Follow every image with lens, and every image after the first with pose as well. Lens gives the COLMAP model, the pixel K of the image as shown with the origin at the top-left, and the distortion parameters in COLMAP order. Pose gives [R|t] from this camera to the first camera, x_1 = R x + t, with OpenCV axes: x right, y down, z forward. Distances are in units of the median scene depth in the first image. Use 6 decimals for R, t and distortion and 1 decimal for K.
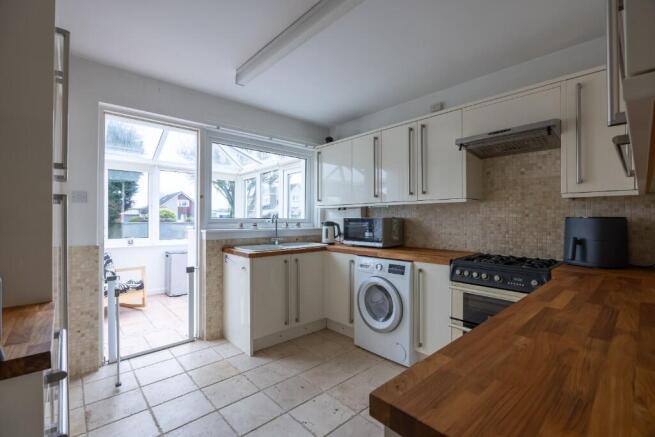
lens RADIAL K [[287.2, 0, 330.3], [0, 287.2, 218.4], [0, 0, 1]] dist [-0.013967, -0.001074]
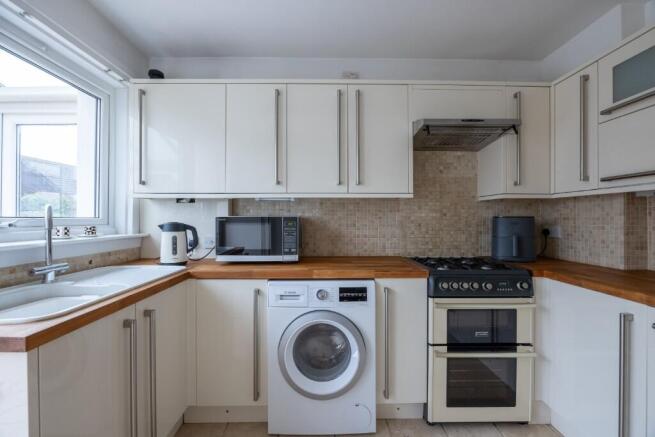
lens RADIAL K [[287.2, 0, 326.6], [0, 287.2, 218.0], [0, 0, 1]] dist [-0.013967, -0.001074]
pose [[0.667230, 0.000341, 0.744852, -0.288117], [-0.002731, 0.999994, 0.001989, 0.000156], [-0.744847, -0.003361, 0.667227, 0.572086]]
